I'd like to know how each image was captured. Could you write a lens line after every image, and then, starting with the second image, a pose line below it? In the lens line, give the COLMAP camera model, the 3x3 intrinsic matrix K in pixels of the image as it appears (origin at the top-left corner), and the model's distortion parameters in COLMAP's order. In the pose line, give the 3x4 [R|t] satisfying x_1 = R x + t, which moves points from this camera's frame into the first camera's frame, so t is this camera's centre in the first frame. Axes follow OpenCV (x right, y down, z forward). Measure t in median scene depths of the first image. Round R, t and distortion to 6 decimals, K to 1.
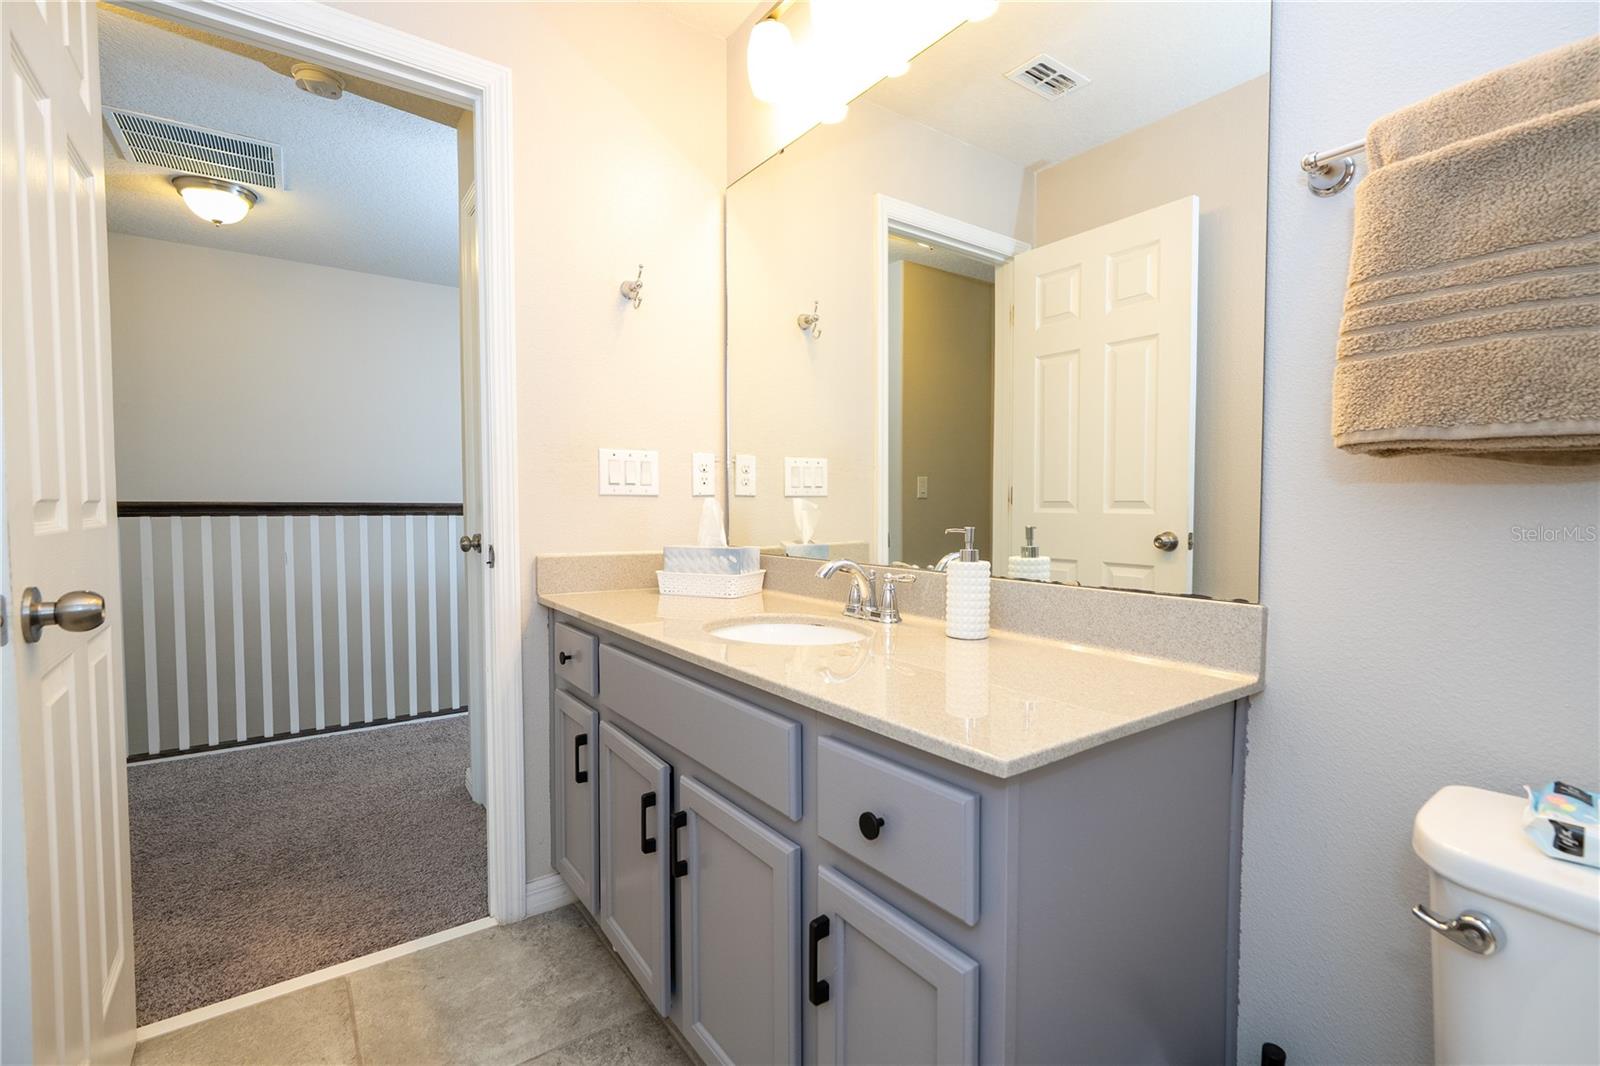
lens RADIAL K [[714.9, 0, 792.9], [0, 714.9, 529.9], [0, 0, 1]] dist [-0.014100, -0.000125]
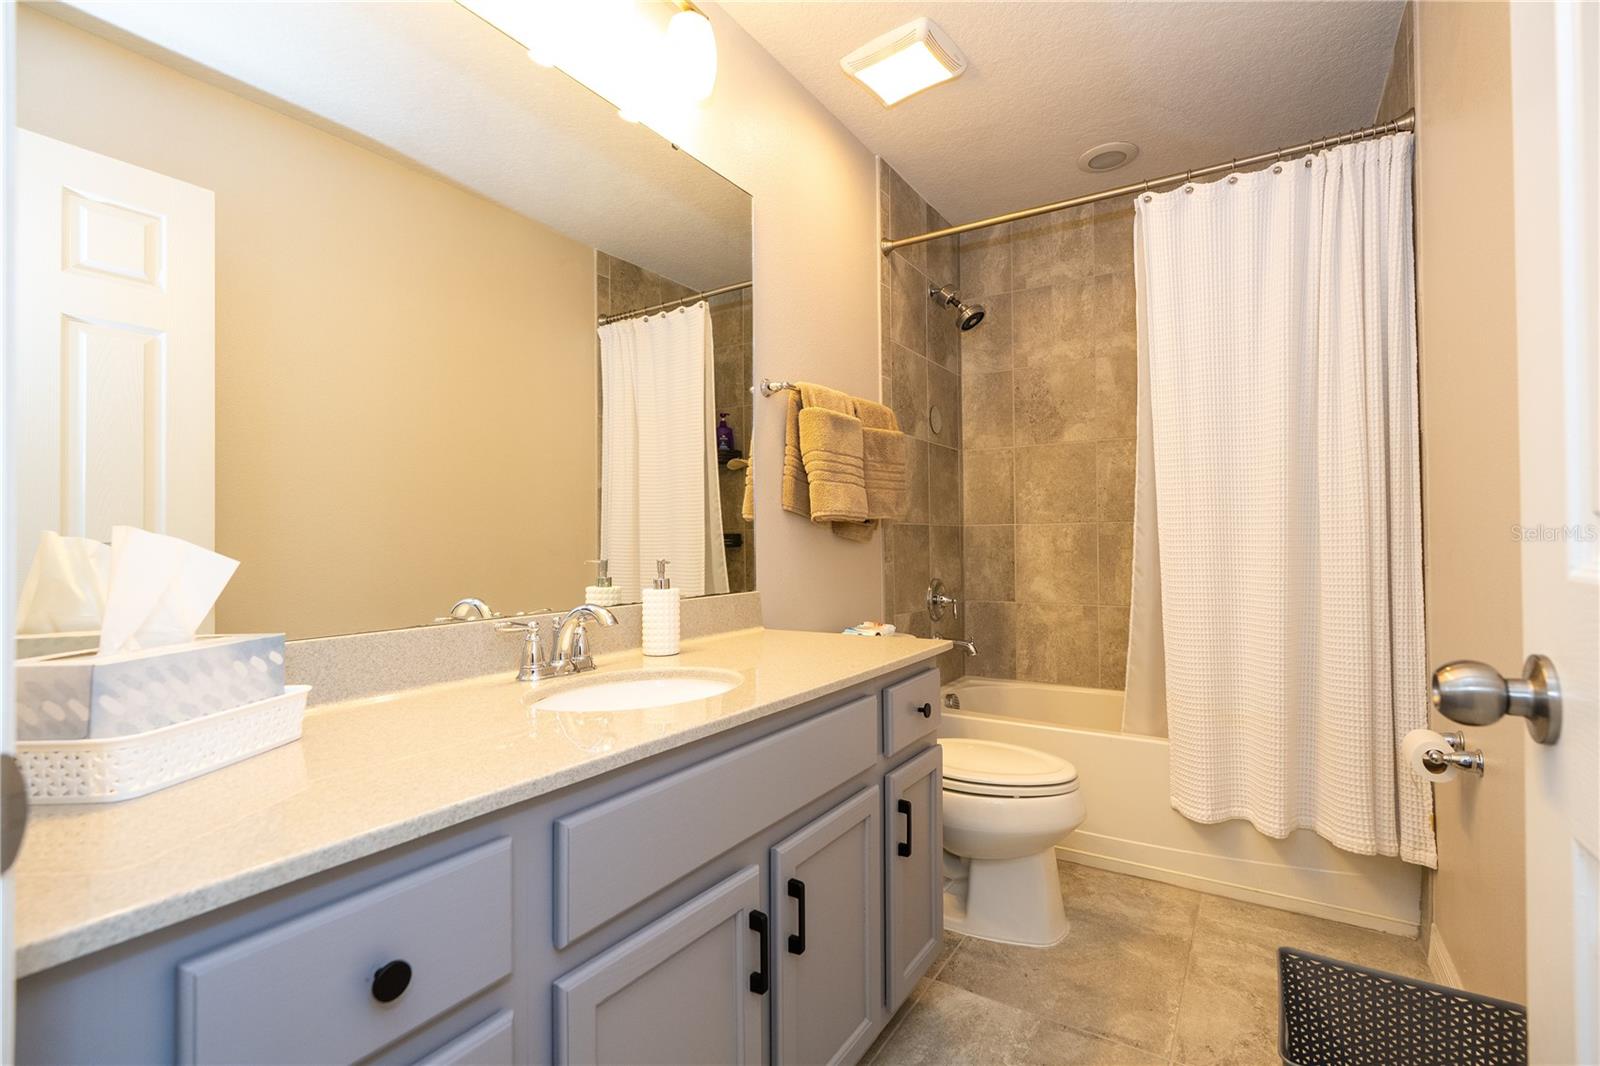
lens RADIAL K [[714.9, 0, 792.9], [0, 714.9, 529.9], [0, 0, 1]] dist [-0.014100, -0.000125]
pose [[-0.351553, 0.012259, 0.936088, -0.913987], [0.024499, 0.999692, -0.003891, -0.049418], [-0.935848, 0.021566, -0.351745, 1.165917]]
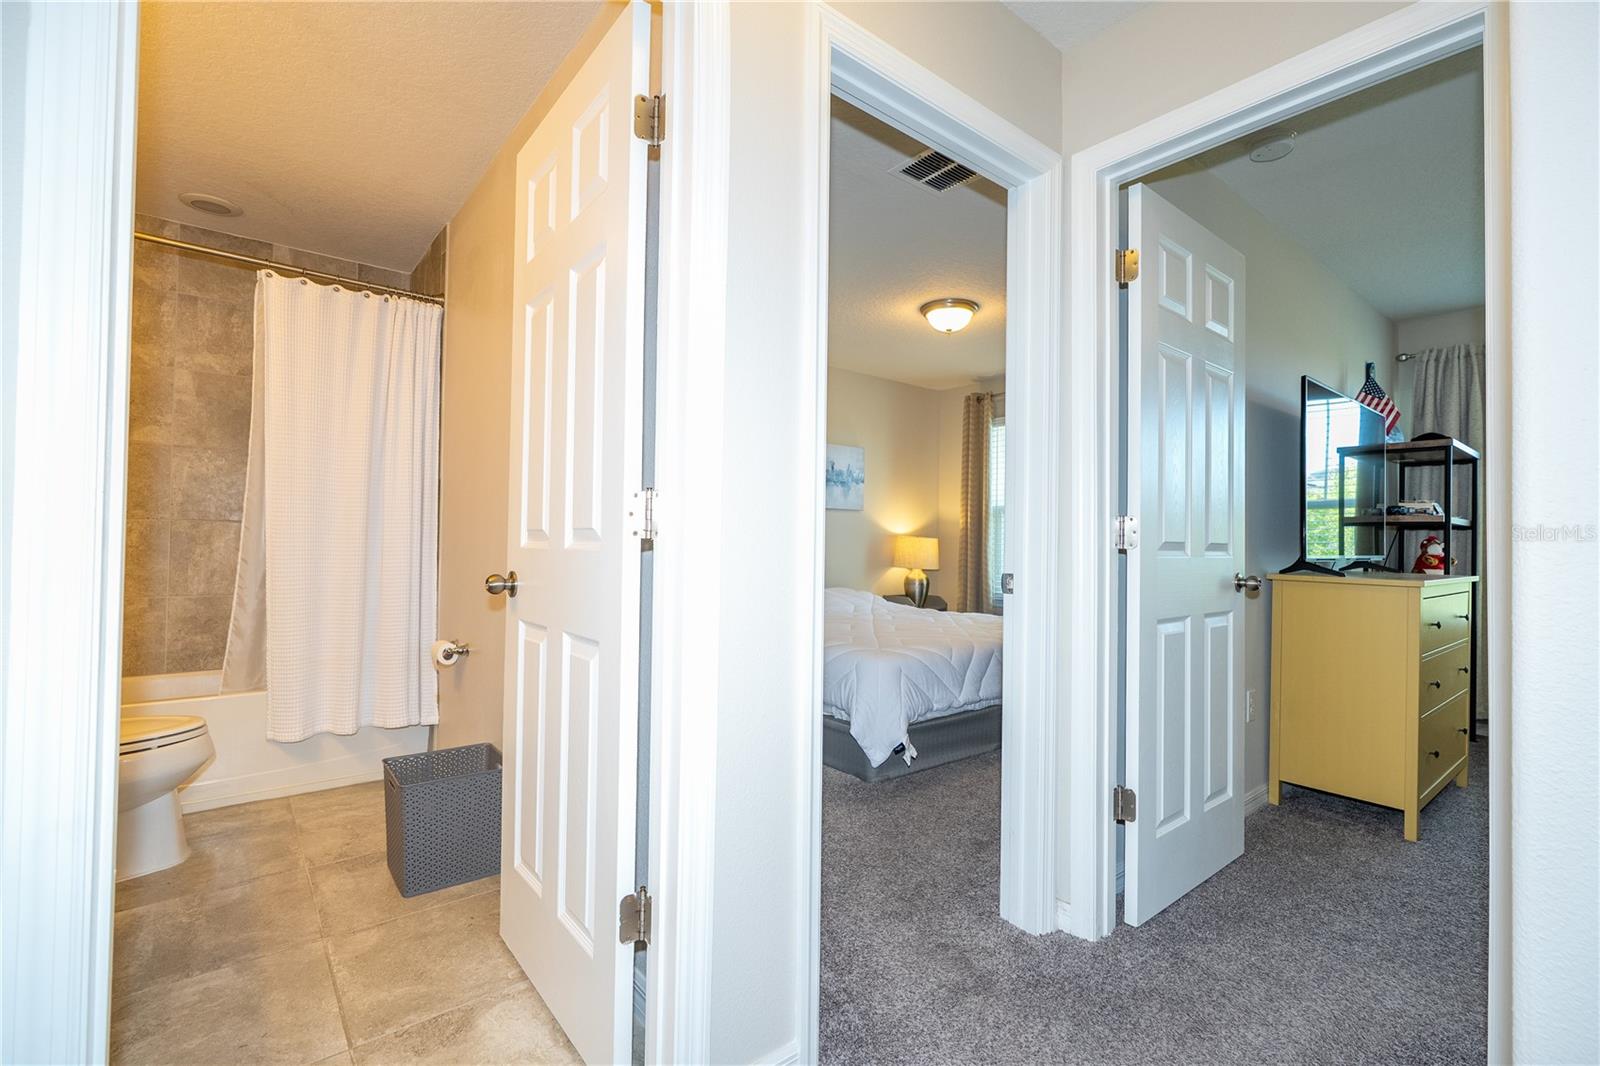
lens RADIAL K [[750.3, 0, 803.2], [0, 750.3, 527.3], [0, 0, 1]] dist [0.022846, 0.000474]
pose [[-0.999122, -0.016965, -0.038300, -1.162504], [-0.016814, 0.999850, -0.004267, -0.057074], [0.038367, -0.003619, -0.999257, 2.006101]]
